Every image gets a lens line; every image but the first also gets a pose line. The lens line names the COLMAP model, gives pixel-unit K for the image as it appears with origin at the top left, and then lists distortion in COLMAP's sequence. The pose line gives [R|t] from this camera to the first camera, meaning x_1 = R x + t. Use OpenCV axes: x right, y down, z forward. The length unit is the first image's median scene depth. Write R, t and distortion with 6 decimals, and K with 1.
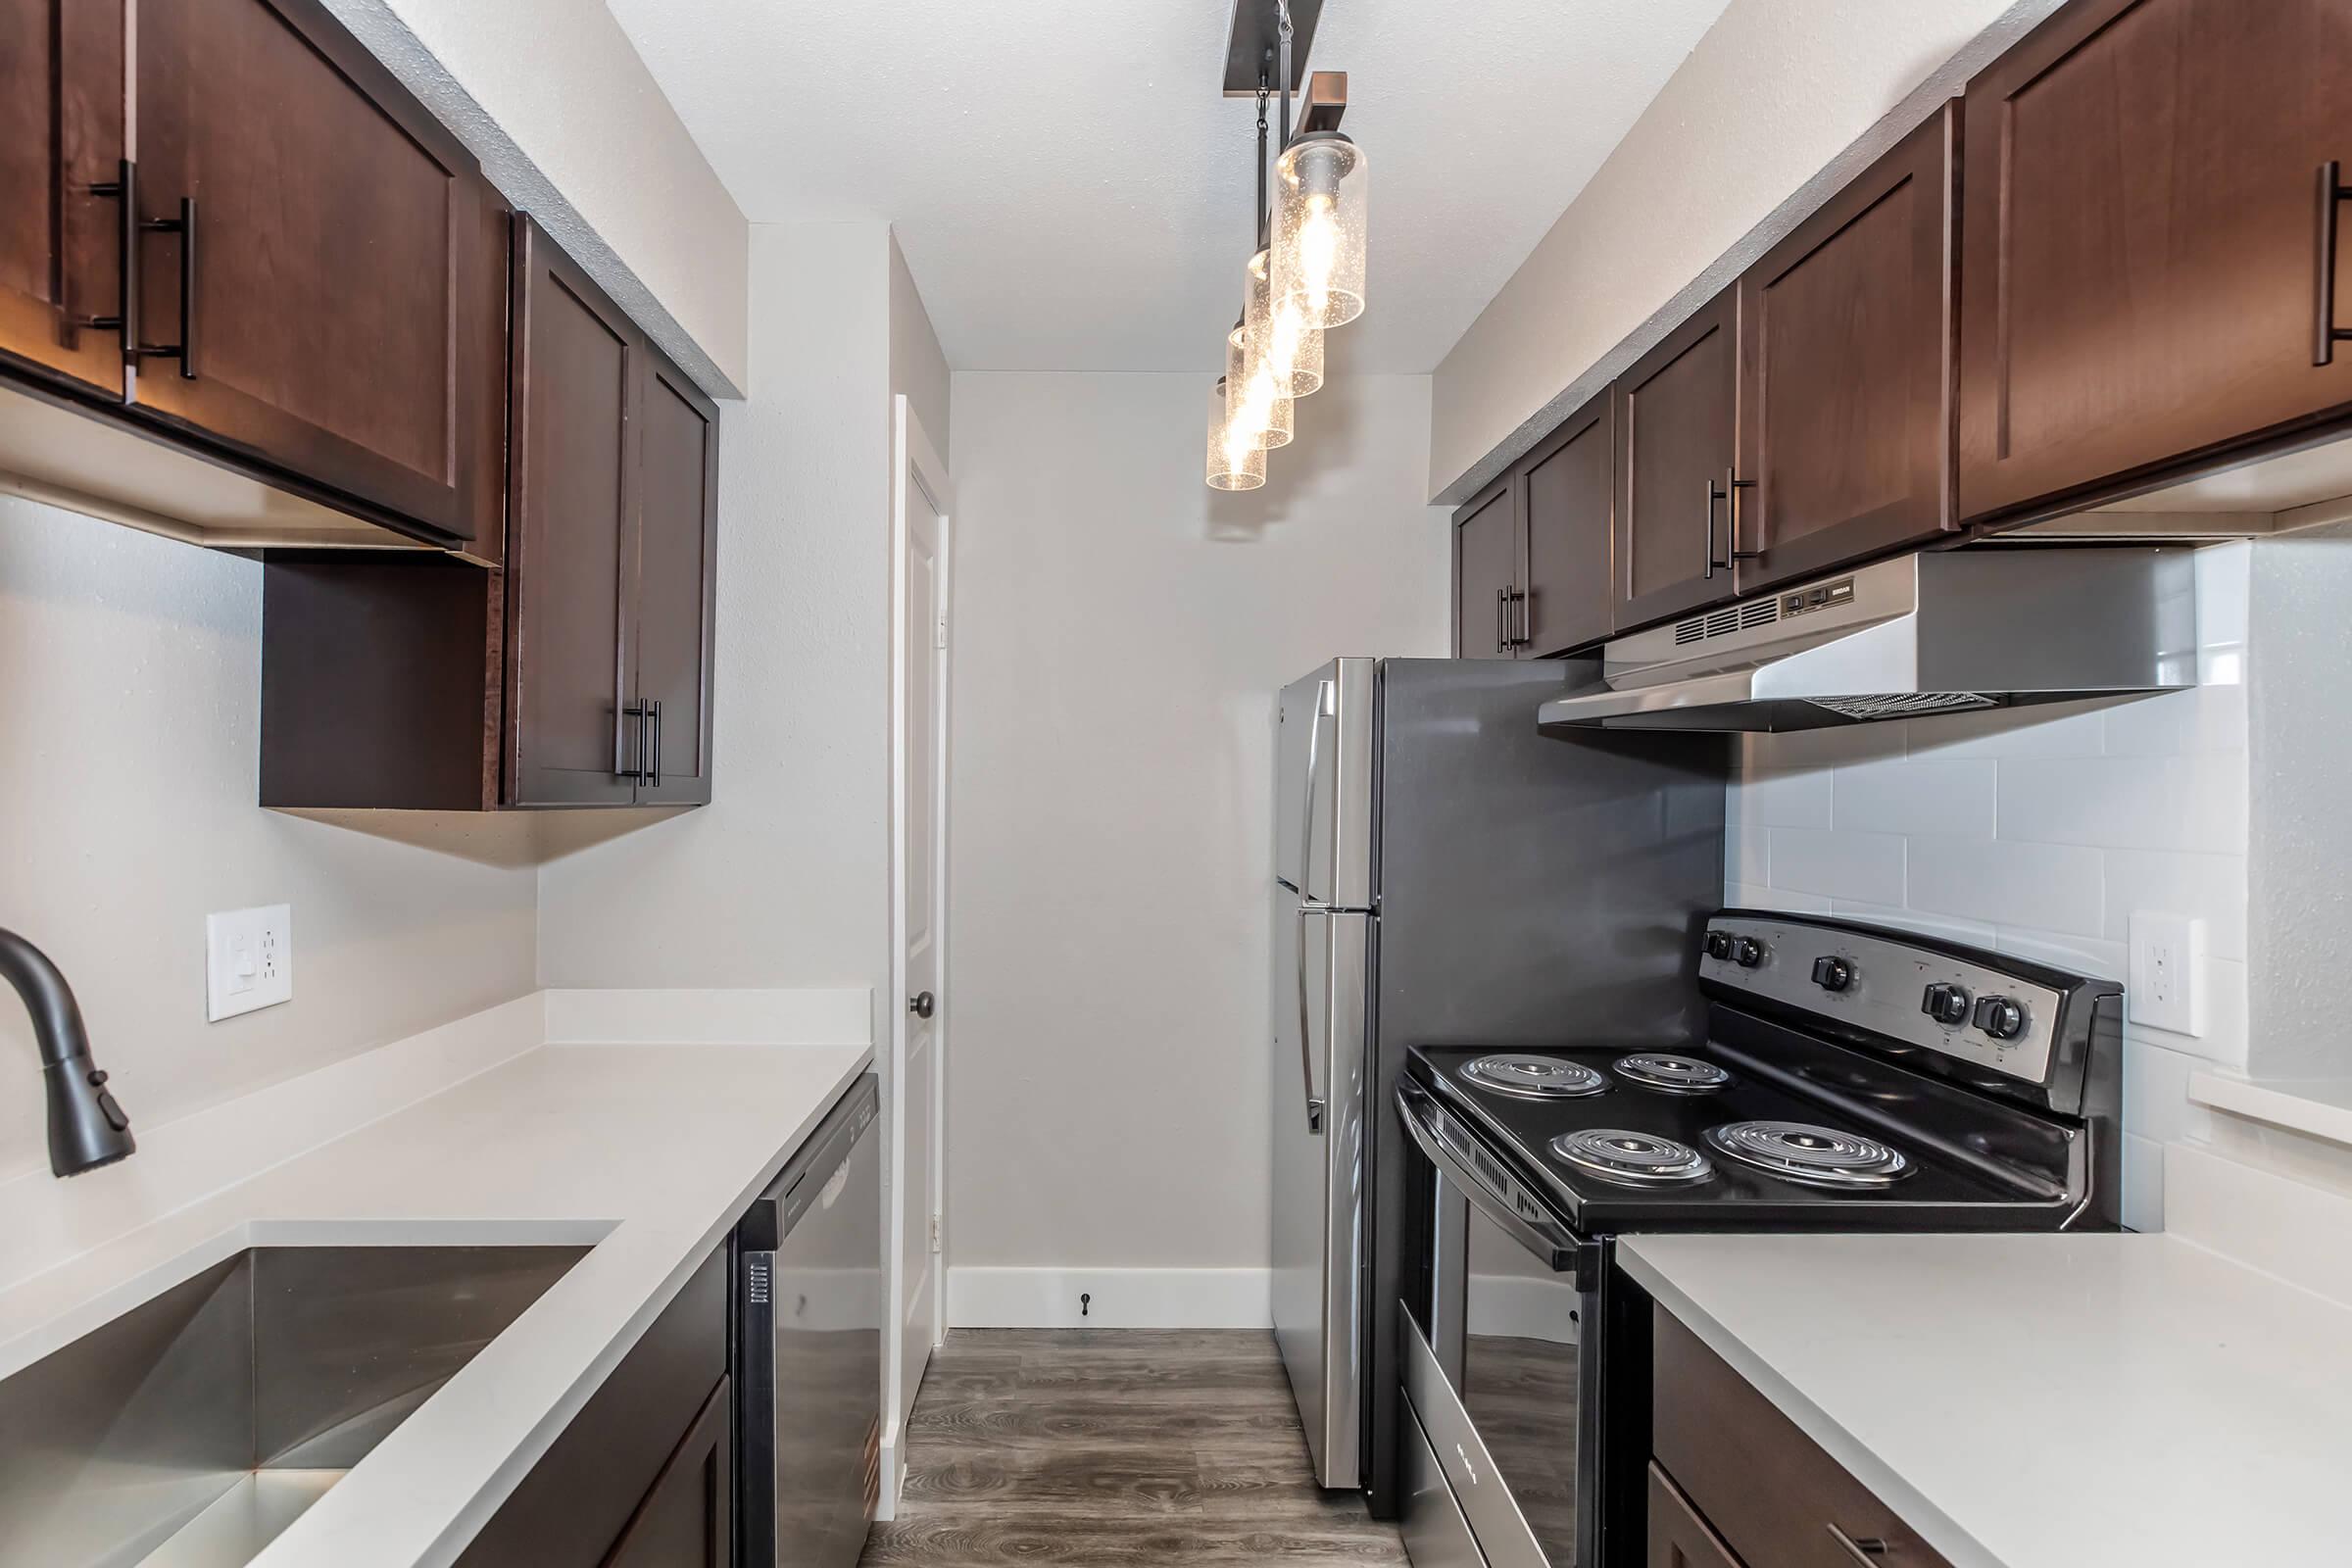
lens RADIAL K [[1118.2, 0, 1143.6], [0, 1118.2, 800.5], [0, 0, 1]] dist [-0.000687, -0.000191]
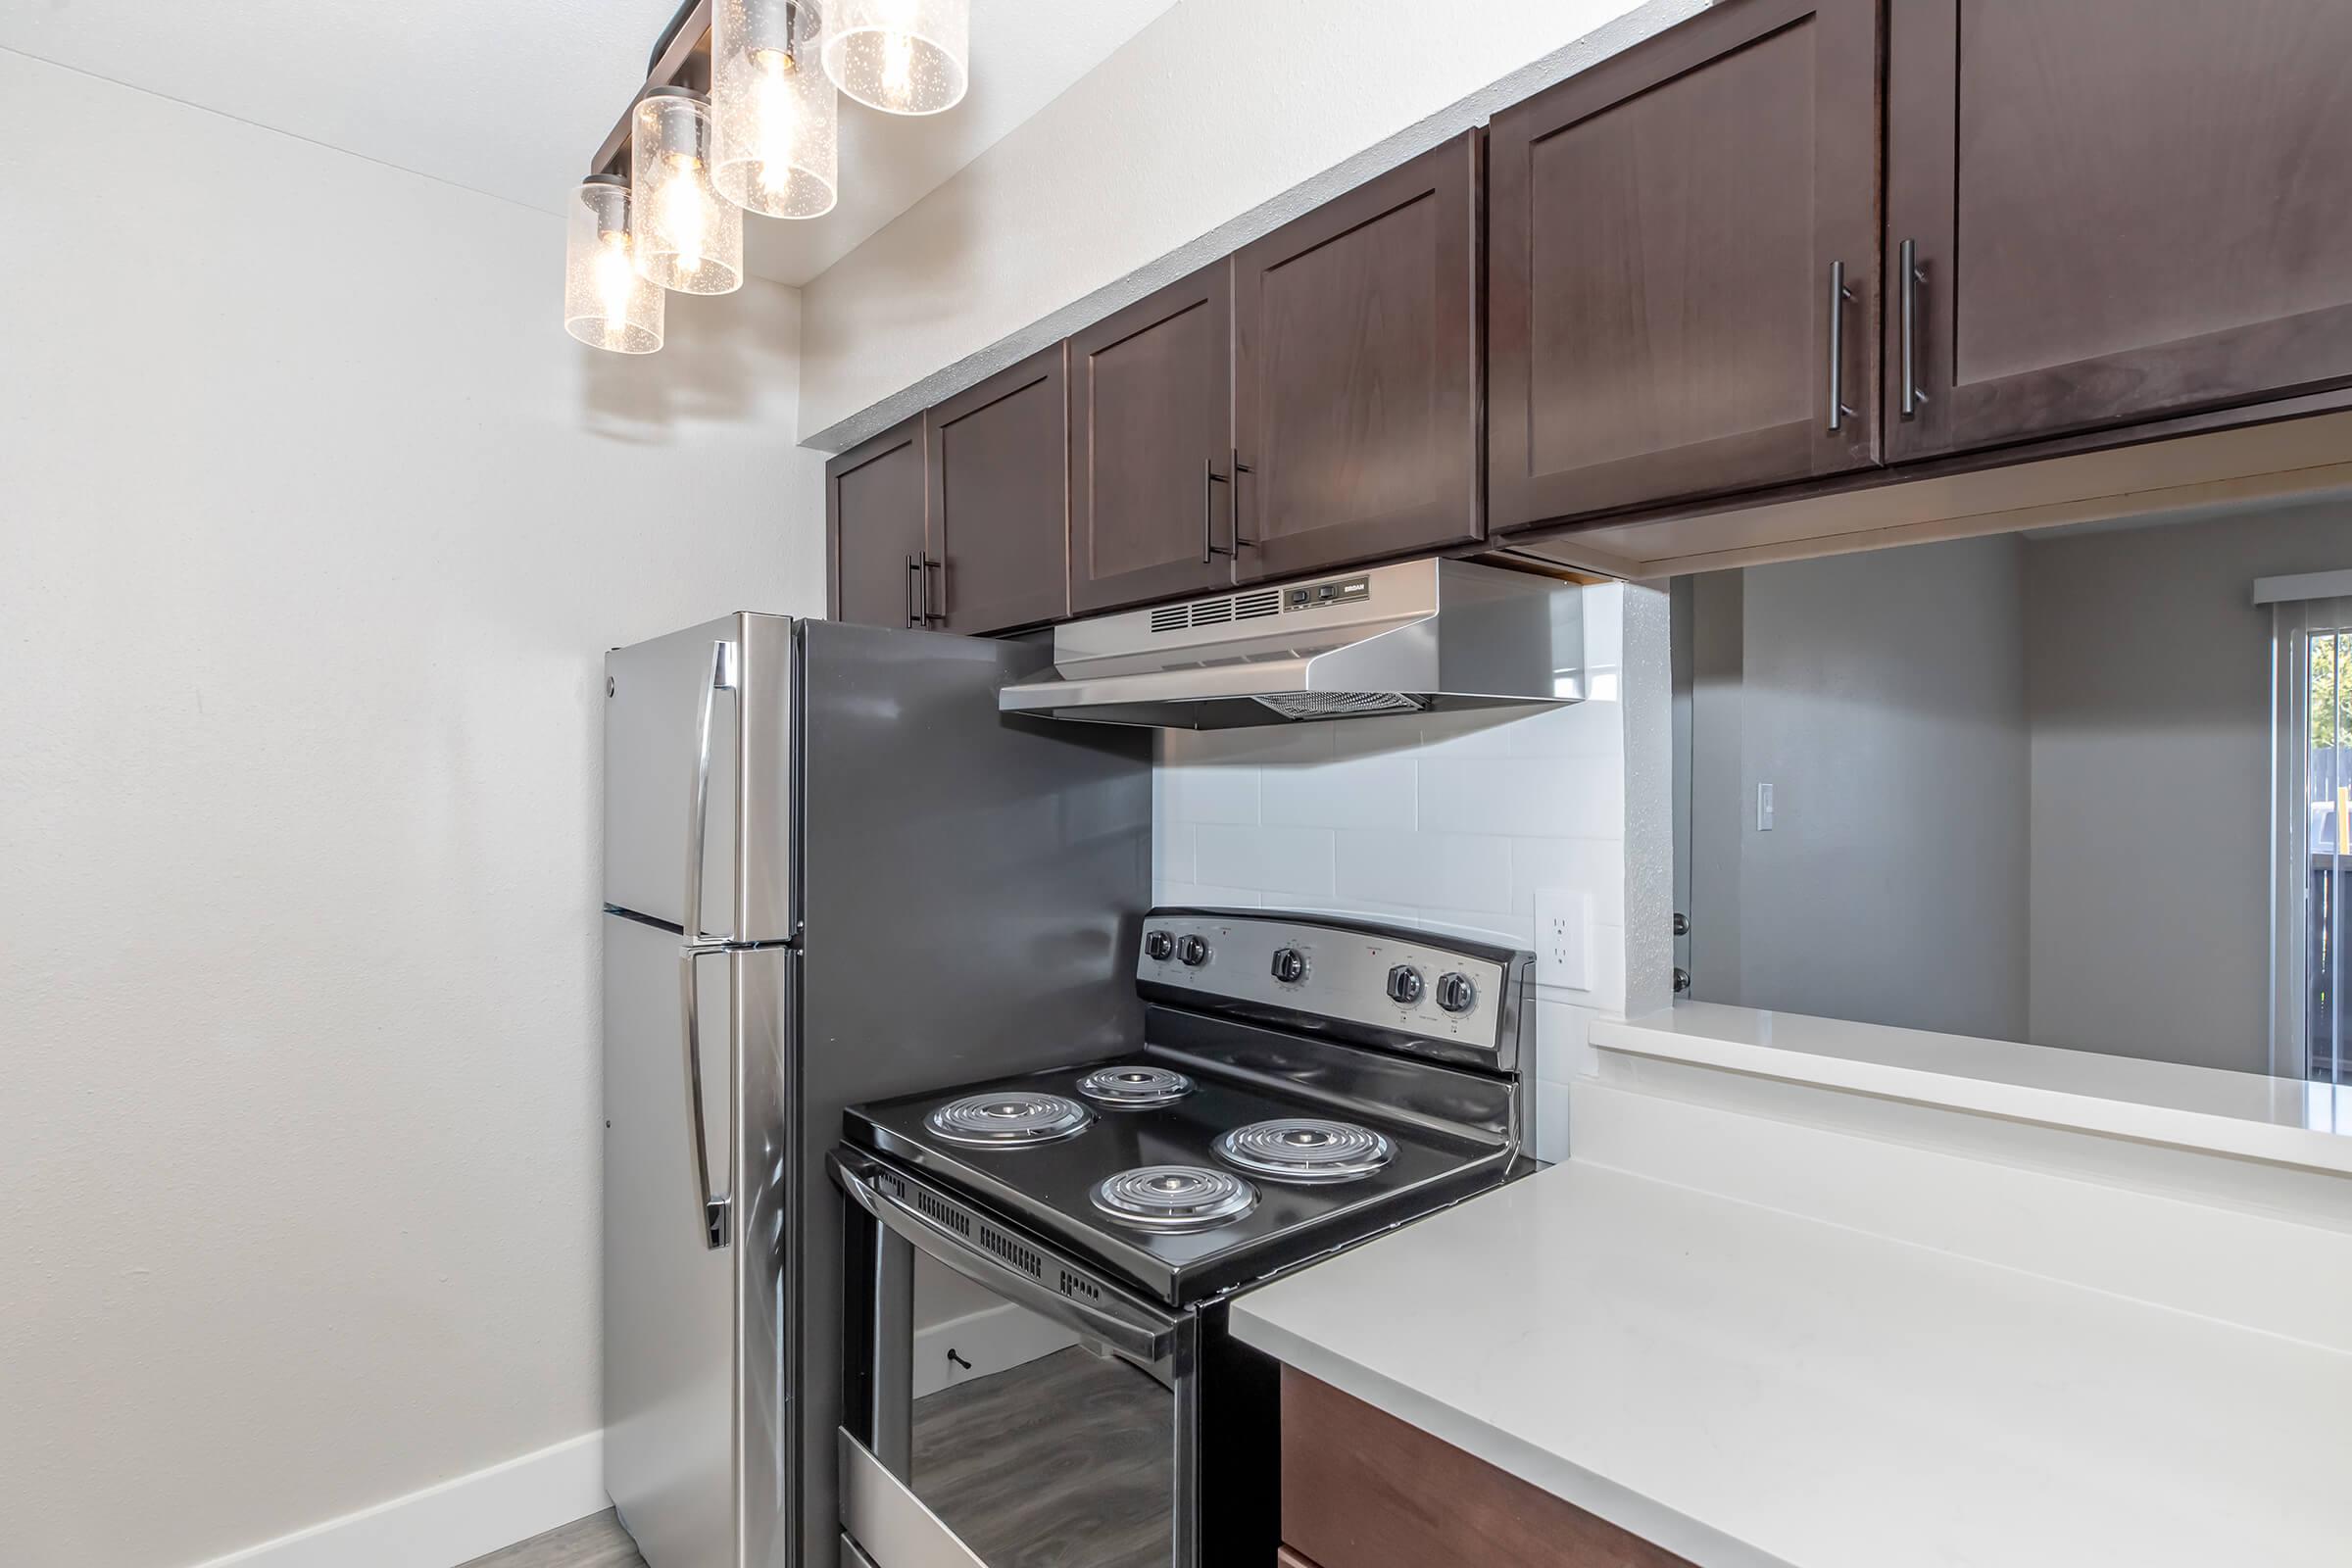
lens RADIAL K [[1144.4, 0, 1276.8], [0, 1144.4, 805.0], [0, 0, 1]] dist [-0.009027, -0.000086]
pose [[0.739779, -0.010042, 0.672775, -0.100769], [0.006889, 0.999949, 0.007351, -0.000476], [-0.672815, -0.000804, 0.739811, 0.236096]]
